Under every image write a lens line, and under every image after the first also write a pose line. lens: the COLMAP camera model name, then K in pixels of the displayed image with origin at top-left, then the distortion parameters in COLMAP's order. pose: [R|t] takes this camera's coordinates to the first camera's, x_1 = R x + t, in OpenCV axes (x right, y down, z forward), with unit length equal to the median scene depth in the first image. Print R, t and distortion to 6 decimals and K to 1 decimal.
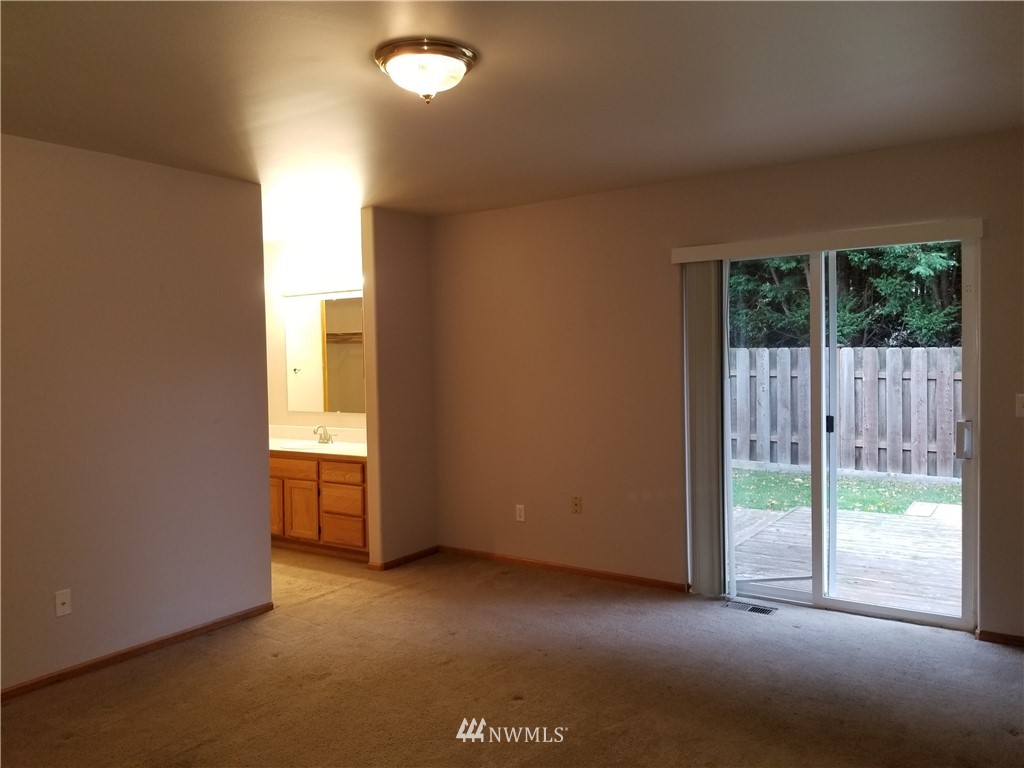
lens RADIAL K [[791.0, 0, 517.6], [0, 791.0, 380.8], [0, 0, 1]] dist [0.096964, -0.152013]
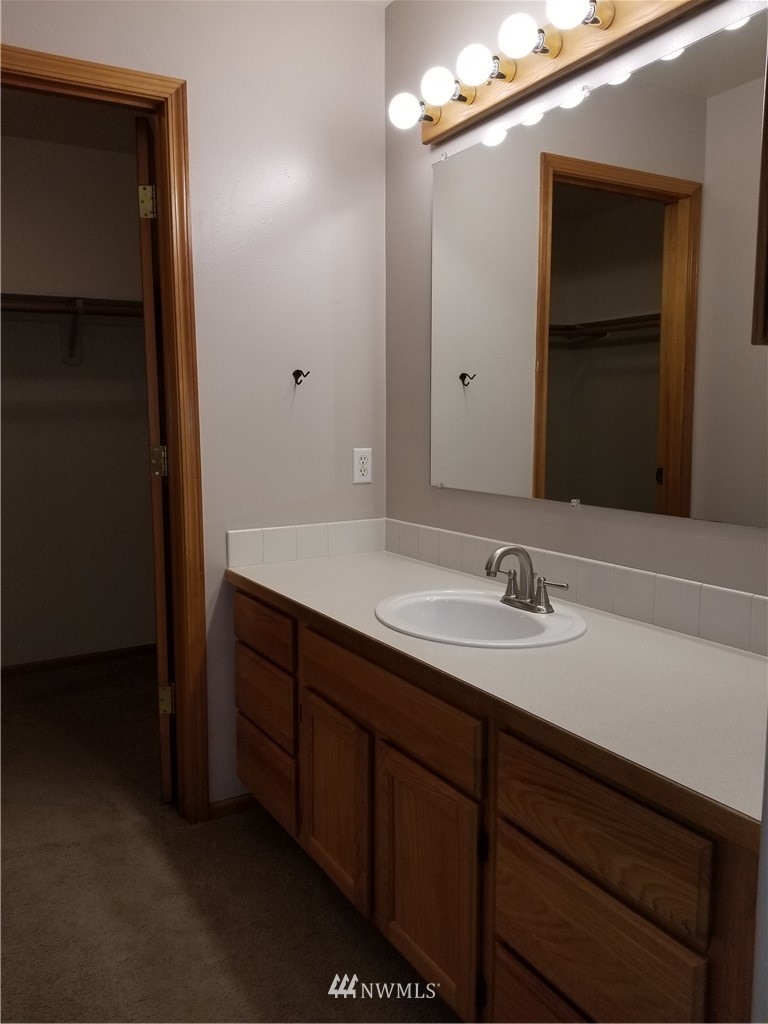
lens RADIAL K [[791.0, 0, 361.5], [0, 791.0, 507.0], [0, 0, 1]] dist [0.096964, -0.152013]
pose [[0.891173, 0.059864, -0.449696, -0.167257], [-0.020447, 0.995548, 0.092008, 0.016340], [0.453202, -0.072799, 0.888430, 0.719511]]
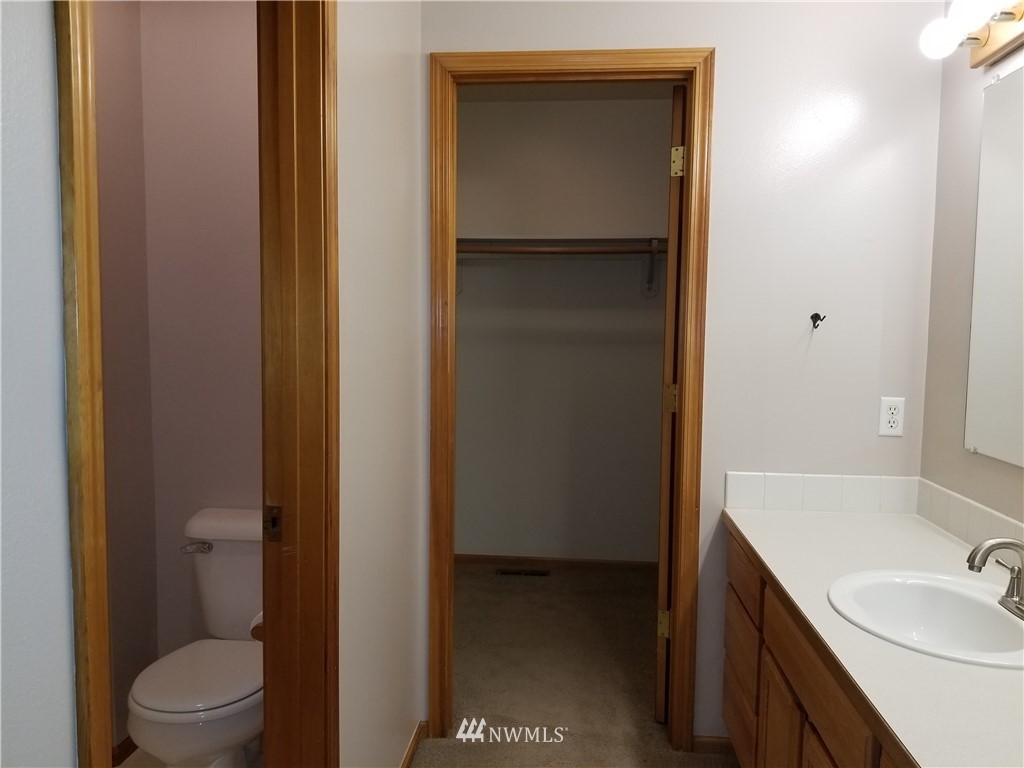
lens RADIAL K [[791.0, 0, 517.6], [0, 791.0, 380.8], [0, 0, 1]] dist [0.096964, -0.152013]
pose [[0.478894, 0.085060, -0.873742, -0.115027], [-0.047129, 0.996351, 0.071164, -0.000605], [0.876607, 0.007099, 0.481155, 0.747252]]
